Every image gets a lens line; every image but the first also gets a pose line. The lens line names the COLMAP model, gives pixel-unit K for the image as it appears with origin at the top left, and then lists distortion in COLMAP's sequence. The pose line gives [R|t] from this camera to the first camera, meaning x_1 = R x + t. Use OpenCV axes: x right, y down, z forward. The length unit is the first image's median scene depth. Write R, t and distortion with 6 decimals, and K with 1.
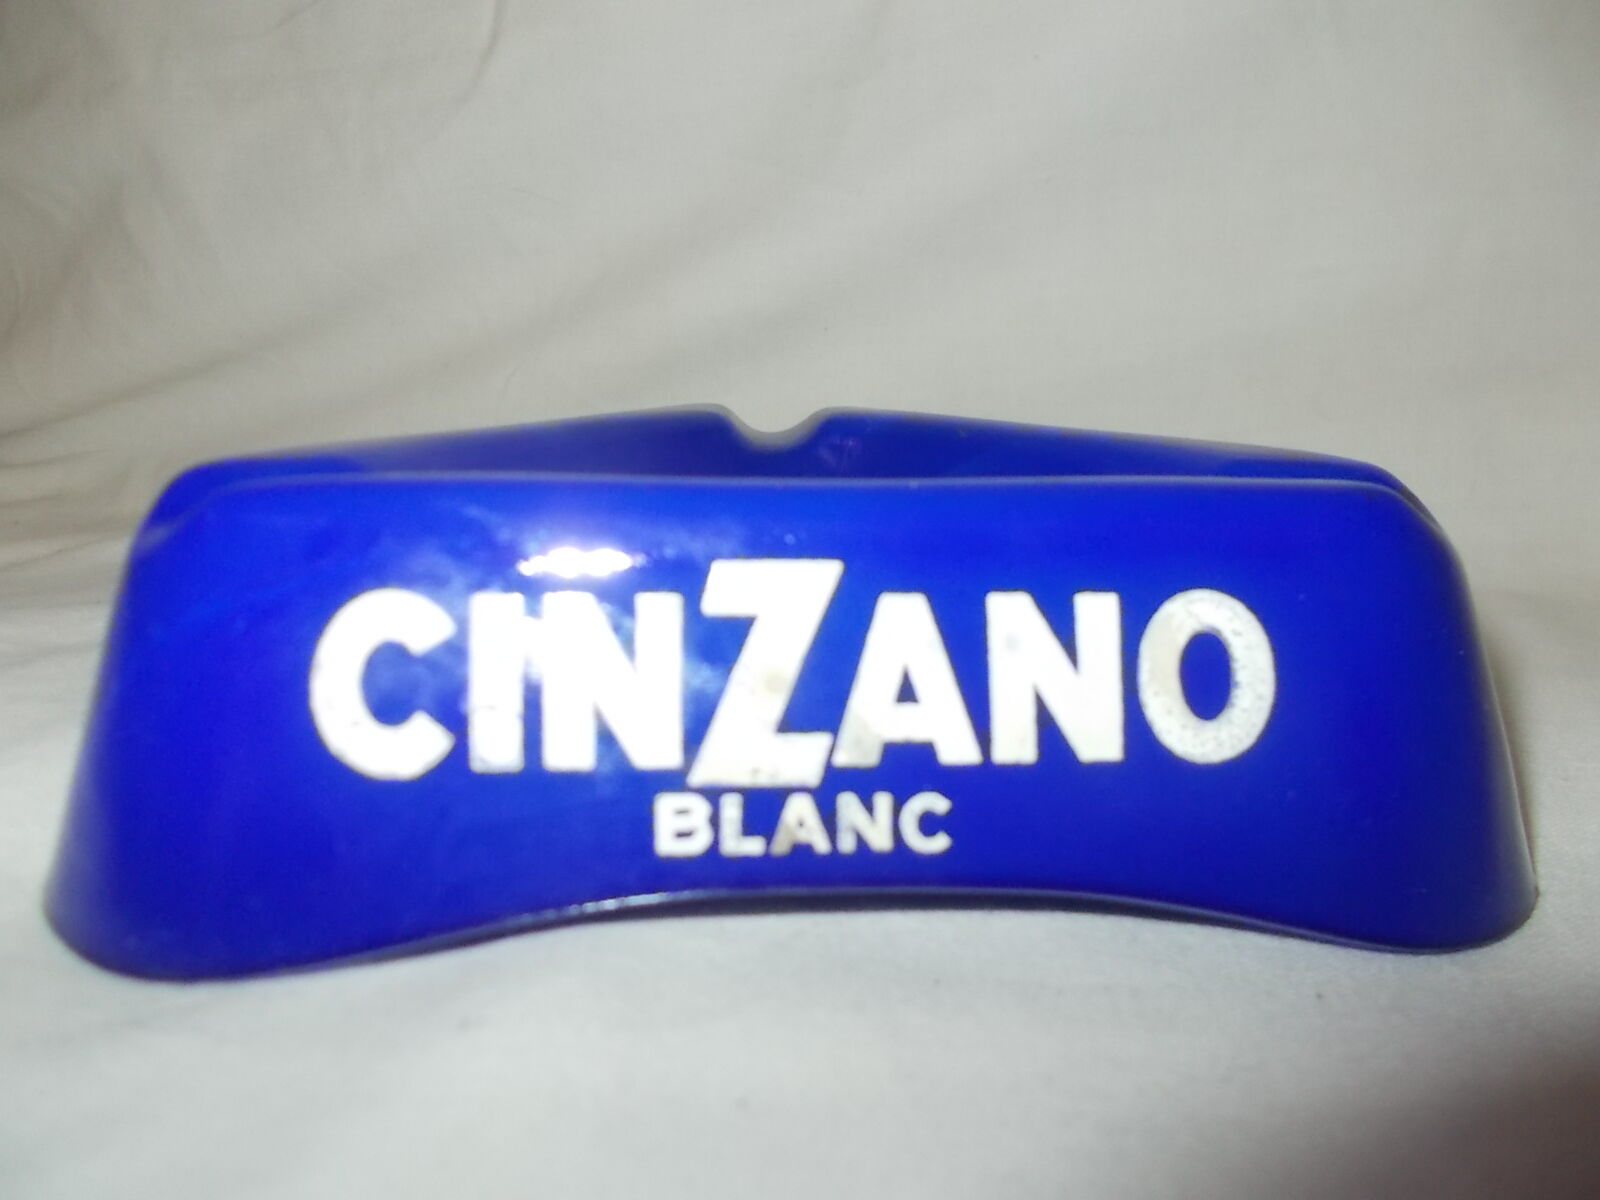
lens RADIAL K [[1209.9, 0, 800.0], [0, 1209.9, 600.0], [0, 0, 1]] dist [0.003107, 0.000429]
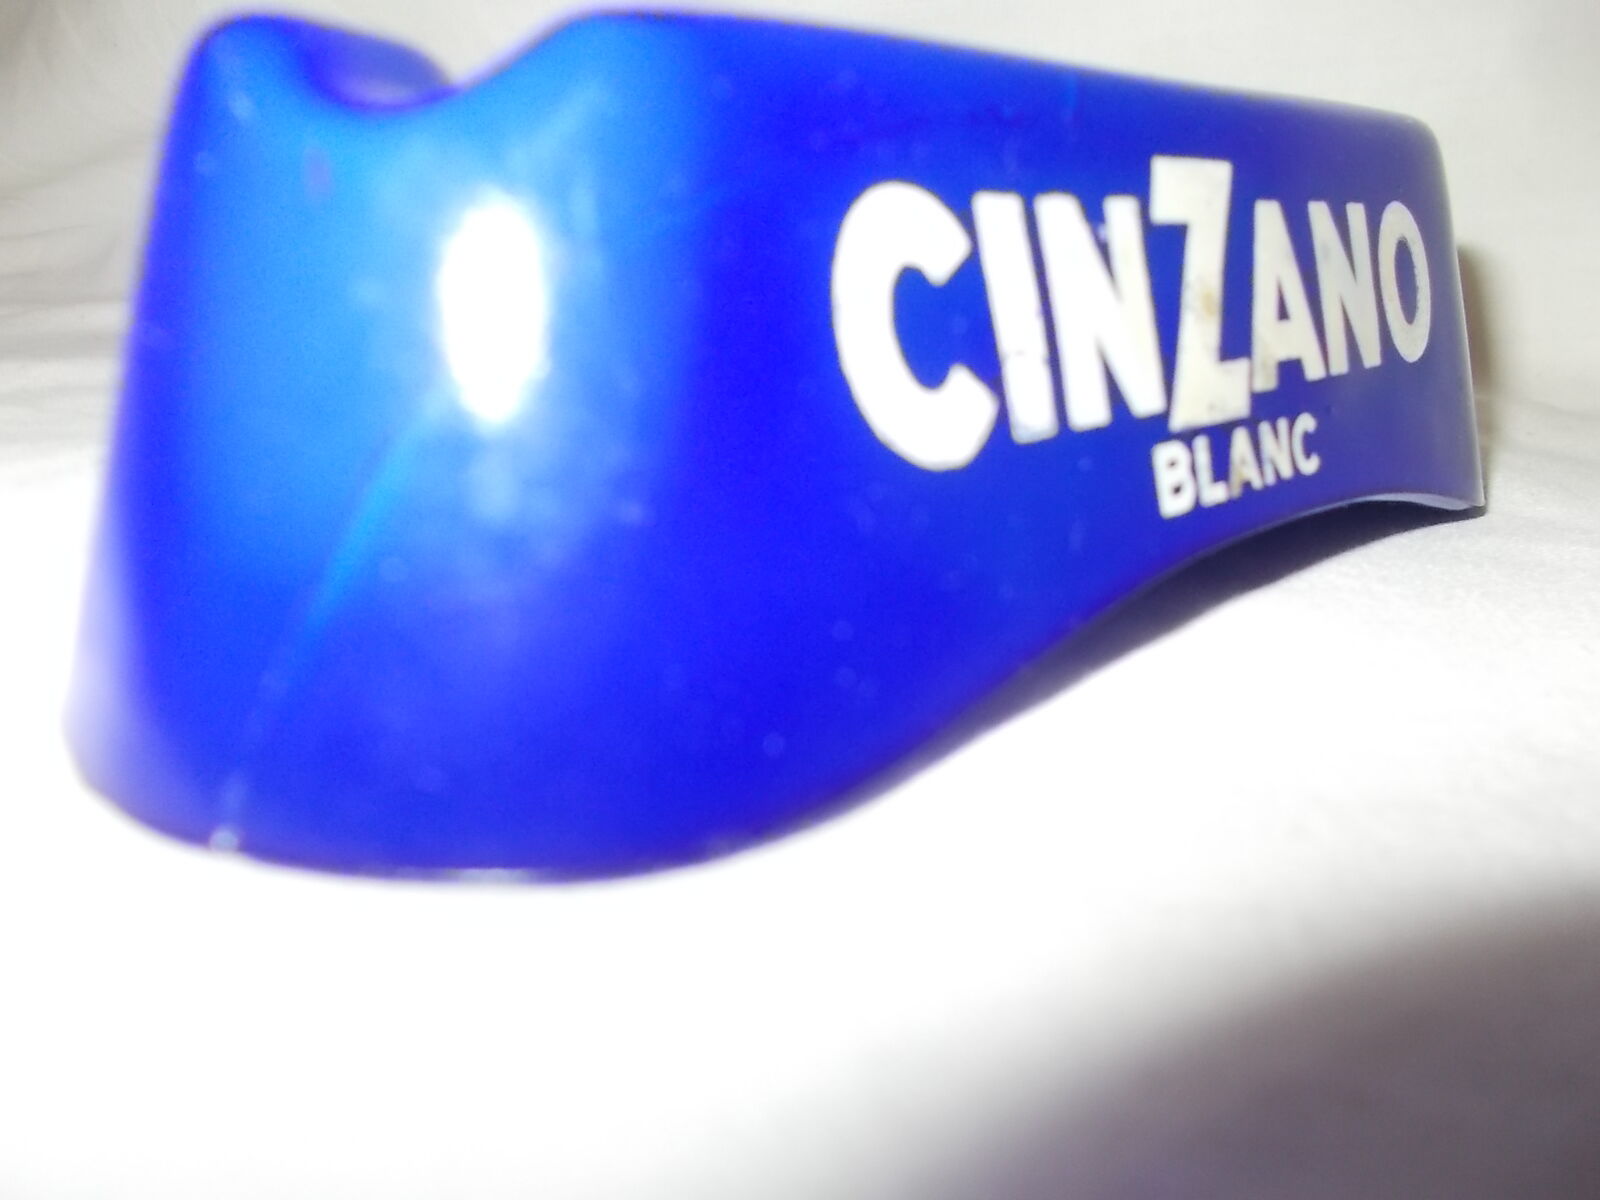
lens RADIAL K [[1209.9, 0, 800.0], [0, 1209.9, 600.0], [0, 0, 1]] dist [0.003107, 0.000429]
pose [[0.762218, -0.200379, 0.615526, -0.820116], [0.124928, 0.978542, 0.163856, 0.097735], [-0.635151, -0.047997, 0.770895, 0.510899]]
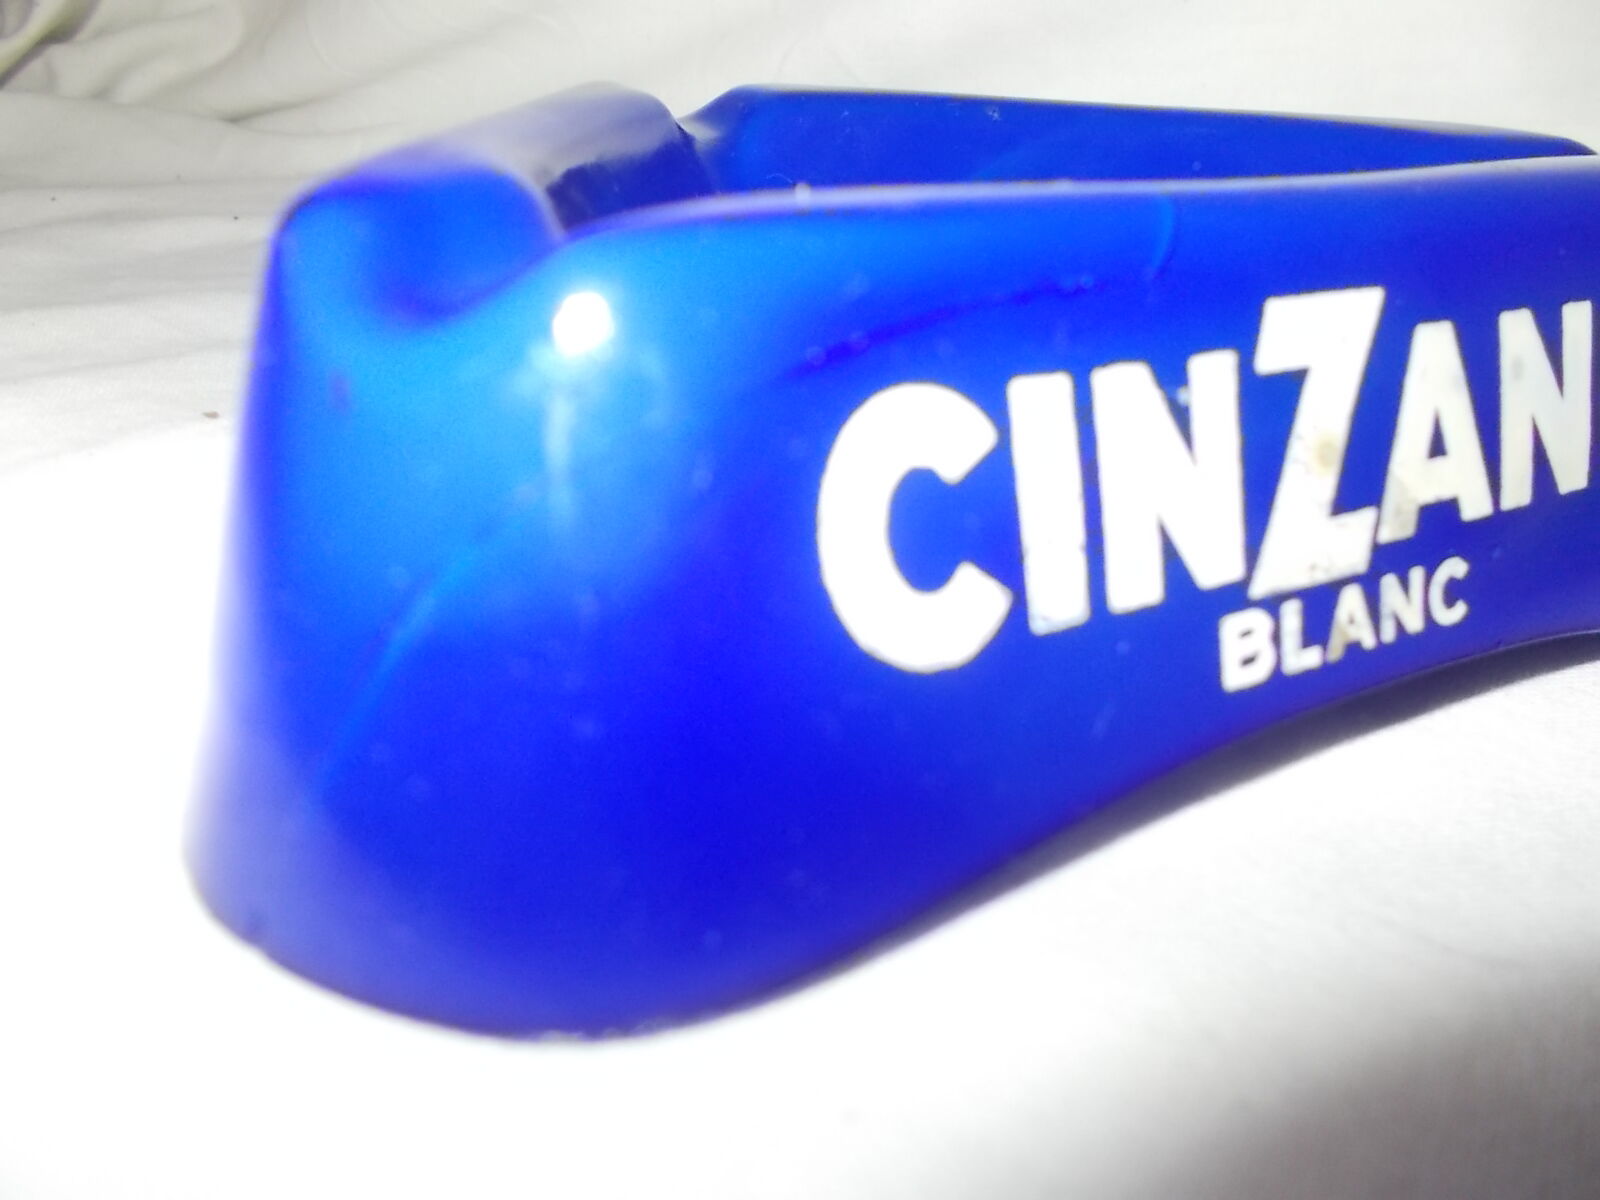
lens RADIAL K [[1209.9, 0, 800.0], [0, 1209.9, 600.0], [0, 0, 1]] dist [0.003107, 0.000429]
pose [[0.906559, -0.175851, 0.383702, -0.650251], [0.080100, 0.964234, 0.252660, -0.065828], [-0.414409, -0.198316, 0.888221, 0.426111]]
